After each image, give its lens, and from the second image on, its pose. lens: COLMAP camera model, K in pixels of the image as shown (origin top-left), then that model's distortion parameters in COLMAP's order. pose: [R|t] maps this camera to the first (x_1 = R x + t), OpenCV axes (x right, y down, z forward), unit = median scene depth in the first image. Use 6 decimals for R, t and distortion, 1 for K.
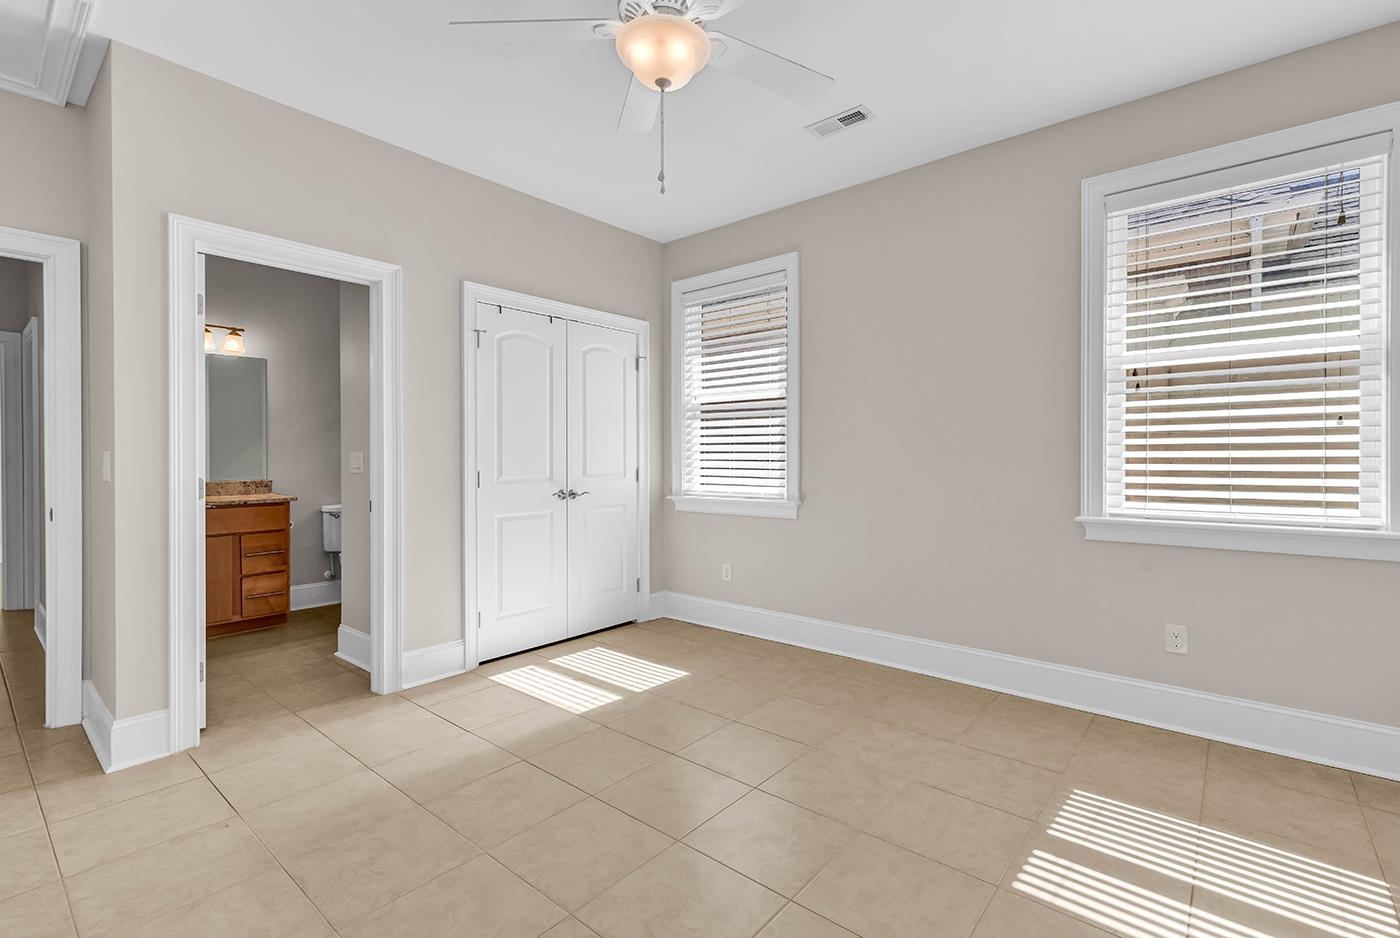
lens RADIAL K [[639.1, 0, 711.4], [0, 639.1, 461.3], [0, 0, 1]] dist [0.009682, -0.002259]
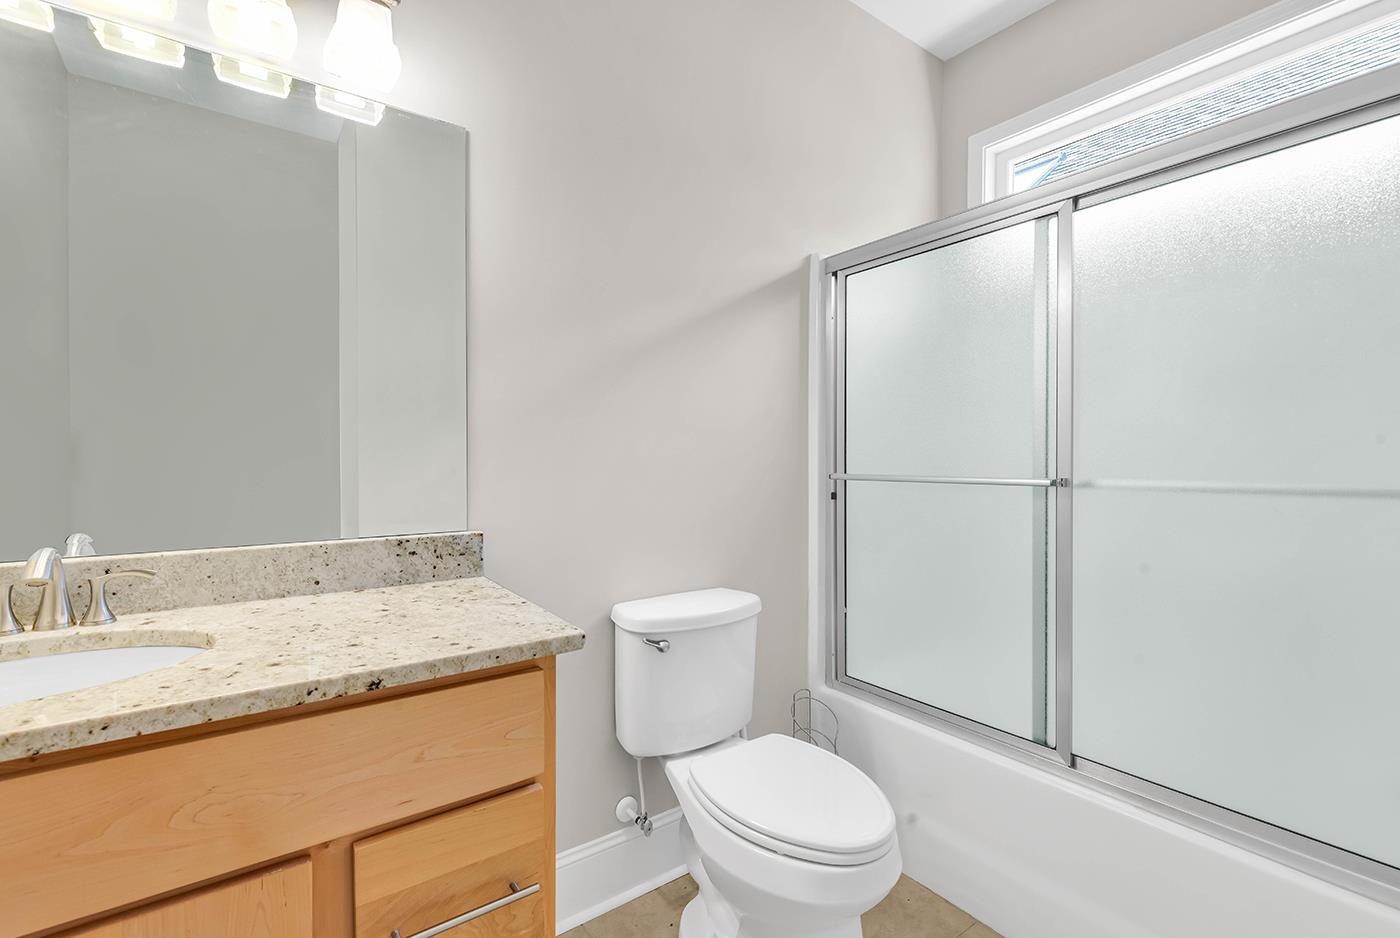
lens RADIAL K [[639.1, 0, 703.4], [0, 639.1, 465.2], [0, 0, 1]] dist [0.009682, -0.002259]
pose [[0.968495, 0.007373, -0.248925, -0.512626], [-0.006279, 0.999967, 0.005189, -0.003606], [0.248955, -0.003462, 0.968509, 0.738521]]
